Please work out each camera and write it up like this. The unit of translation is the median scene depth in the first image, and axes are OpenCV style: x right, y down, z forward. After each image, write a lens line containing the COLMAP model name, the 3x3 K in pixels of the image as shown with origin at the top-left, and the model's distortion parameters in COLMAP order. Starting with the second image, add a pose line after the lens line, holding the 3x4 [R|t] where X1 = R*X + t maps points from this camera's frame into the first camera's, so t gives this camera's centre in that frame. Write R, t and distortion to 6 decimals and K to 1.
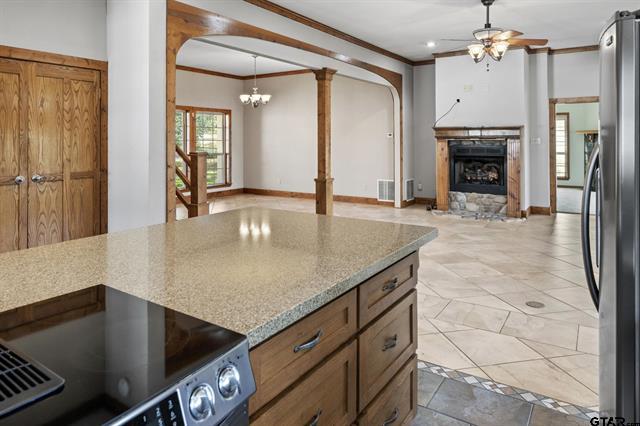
lens RADIAL K [[427.4, 0, 322.8], [0, 427.4, 182.2], [0, 0, 1]] dist [-0.003112, -0.000416]
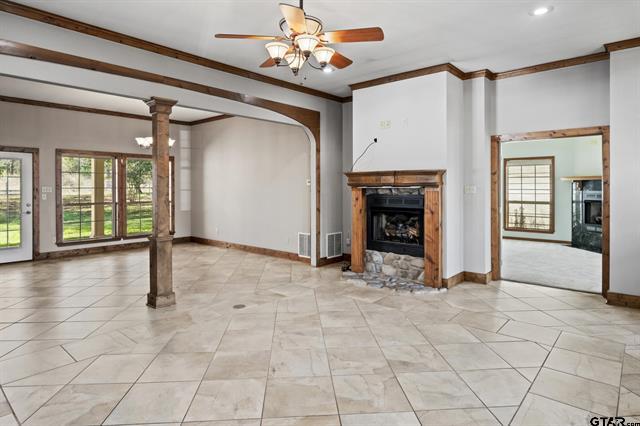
lens RADIAL K [[368.9, 0, 323.8], [0, 368.9, 221.4], [0, 0, 1]] dist [-0.004478, -0.001537]
pose [[0.990504, 0.013357, -0.136830, 0.314791], [-0.014017, 0.999894, -0.003859, -0.029681], [0.136764, 0.005741, 0.990587, 0.279008]]
